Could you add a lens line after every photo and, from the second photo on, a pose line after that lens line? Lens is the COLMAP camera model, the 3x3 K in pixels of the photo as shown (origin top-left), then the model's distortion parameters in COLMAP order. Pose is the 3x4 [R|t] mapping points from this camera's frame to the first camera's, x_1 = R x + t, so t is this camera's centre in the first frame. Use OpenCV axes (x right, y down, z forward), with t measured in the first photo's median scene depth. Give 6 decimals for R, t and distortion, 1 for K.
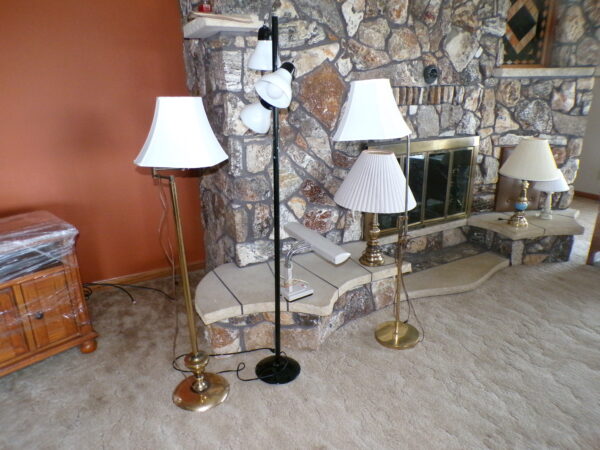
lens RADIAL K [[415.5, 0, 300.3], [0, 415.5, 226.8], [0, 0, 1]] dist [-0.033839, 0.014635]
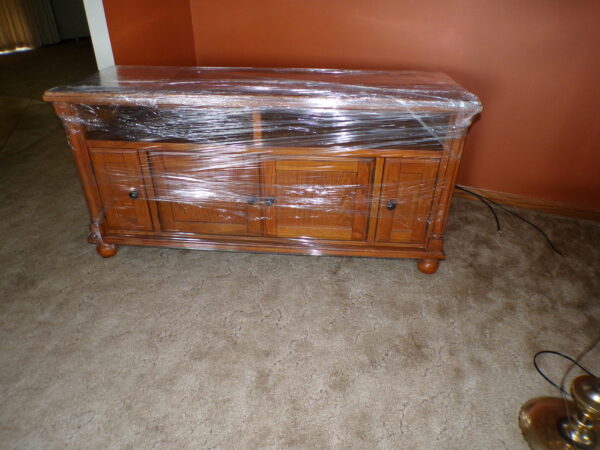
lens RADIAL K [[415.5, 0, 298.2], [0, 415.5, 224.4], [0, 0, 1]] dist [-0.033839, 0.014635]
pose [[0.649209, 0.414522, -0.637730, -0.233235], [-0.266499, 0.909262, 0.319720, 0.046163], [0.712394, -0.037611, 0.700771, 0.323844]]
